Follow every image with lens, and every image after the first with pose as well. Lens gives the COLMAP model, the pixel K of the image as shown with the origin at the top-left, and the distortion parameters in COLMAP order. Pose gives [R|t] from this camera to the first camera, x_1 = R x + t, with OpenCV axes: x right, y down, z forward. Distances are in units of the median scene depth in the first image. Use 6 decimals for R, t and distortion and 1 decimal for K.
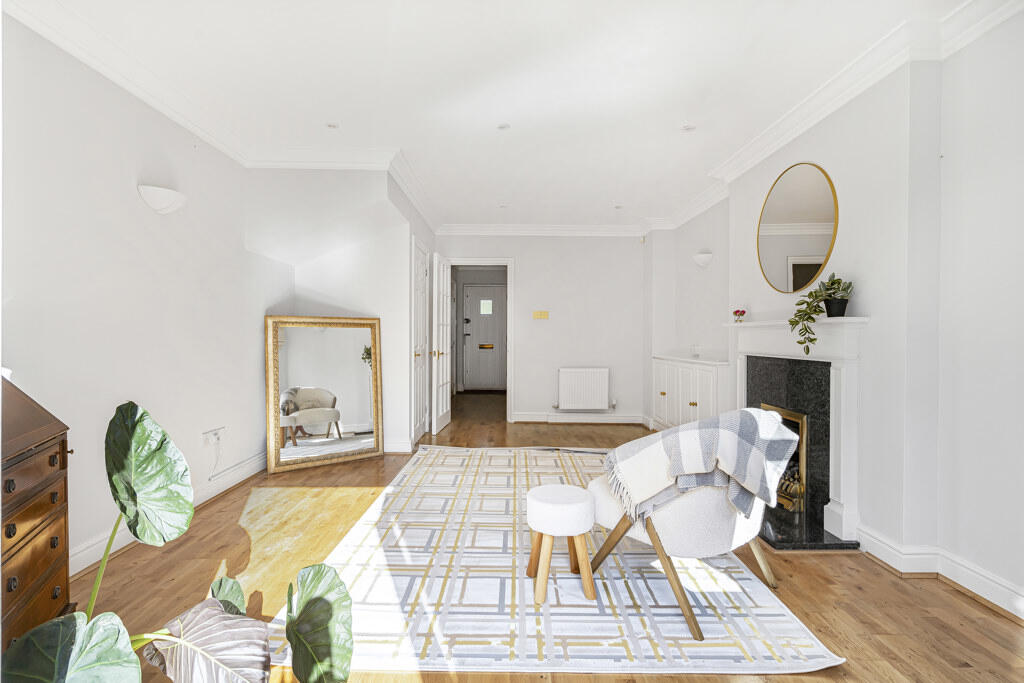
lens RADIAL K [[480.4, 0, 512.0], [0, 480.4, 341.5], [0, 0, 1]] dist [-0.000037, 0.000147]
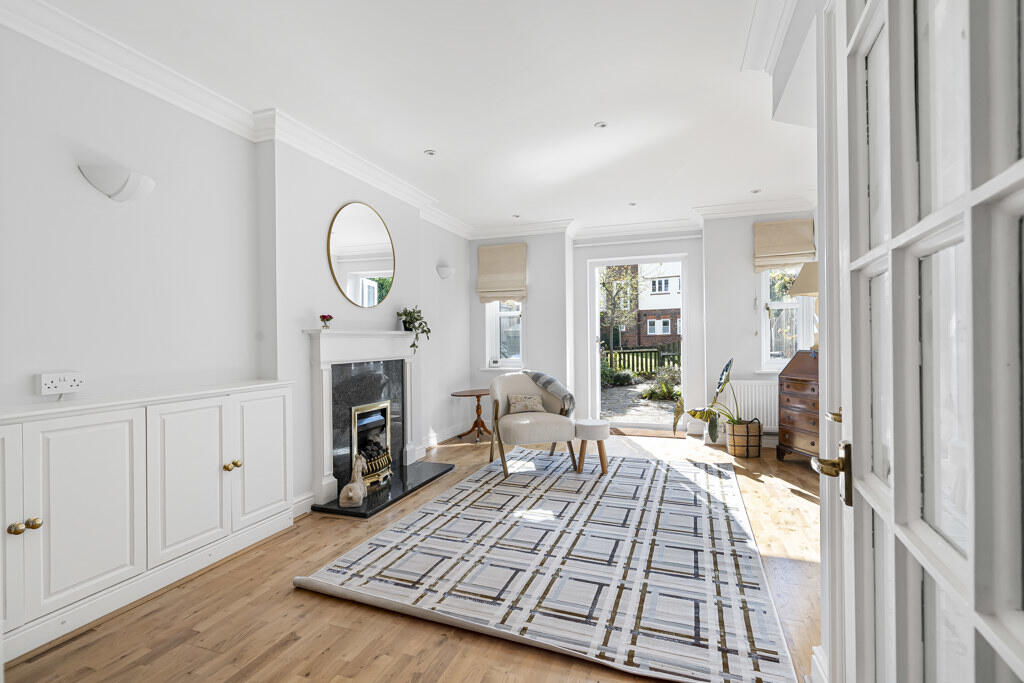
lens RADIAL K [[480.4, 0, 512.0], [0, 480.4, 341.5], [0, 0, 1]] dist [-0.000037, 0.000147]
pose [[-0.935204, 0.003387, 0.354093, -0.210861], [0.008406, 0.999885, 0.012635, -0.032691], [-0.354009, 0.014793, -0.935125, 2.239082]]
